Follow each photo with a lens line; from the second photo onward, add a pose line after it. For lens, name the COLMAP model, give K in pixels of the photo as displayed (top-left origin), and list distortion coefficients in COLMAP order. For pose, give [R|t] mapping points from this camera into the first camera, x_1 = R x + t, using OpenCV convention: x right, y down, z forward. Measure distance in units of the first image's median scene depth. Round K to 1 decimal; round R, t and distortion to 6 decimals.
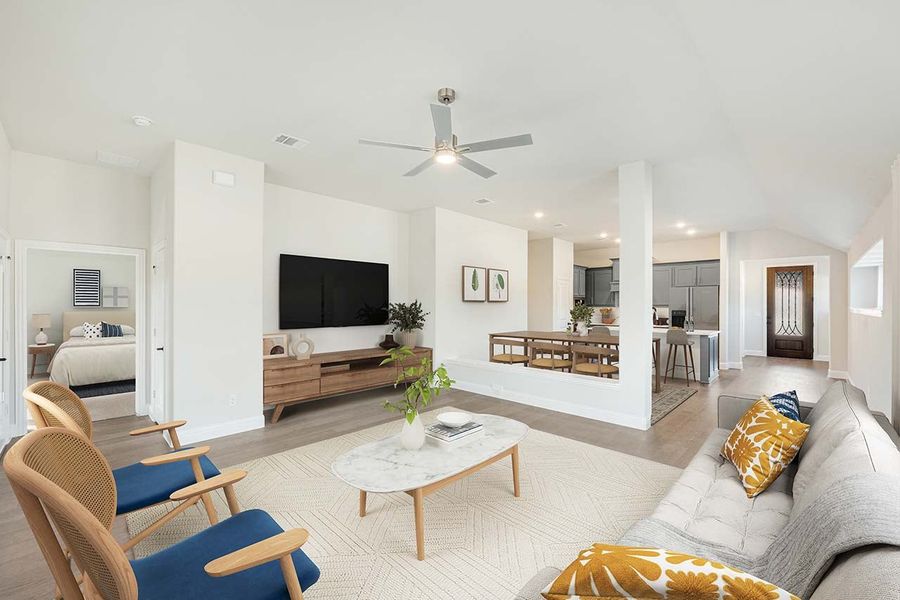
lens RADIAL K [[369.4, 0, 448.1], [0, 369.4, 303.7], [0, 0, 1]] dist [-0.000390, 0.000034]
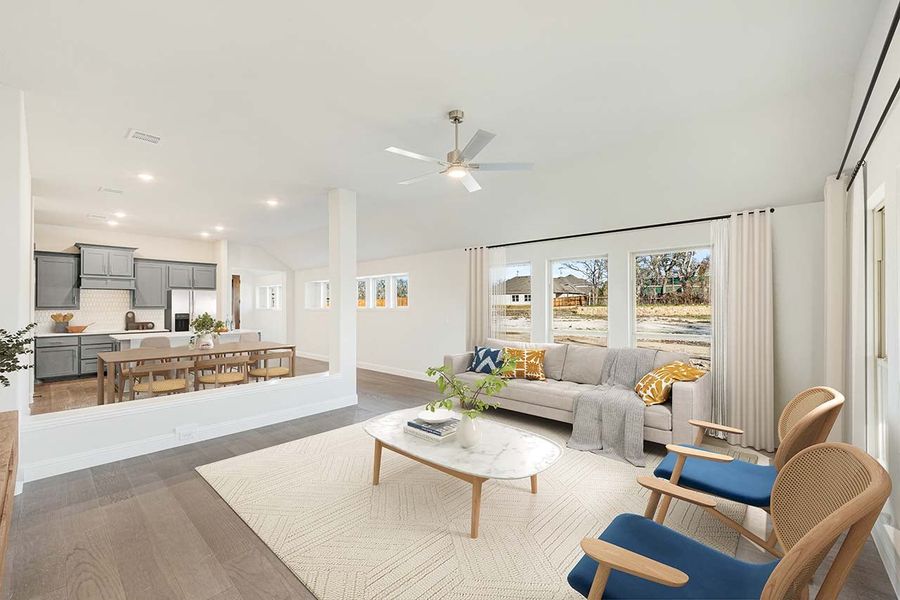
lens RADIAL K [[369.4, 0, 446.2], [0, 369.4, 302.8], [0, 0, 1]] dist [-0.000390, 0.000034]
pose [[-0.036808, 0.004296, 0.999313, -0.322017], [0.006123, 0.999973, -0.004073, 0.001342], [-0.999304, 0.005969, -0.036833, 0.318640]]
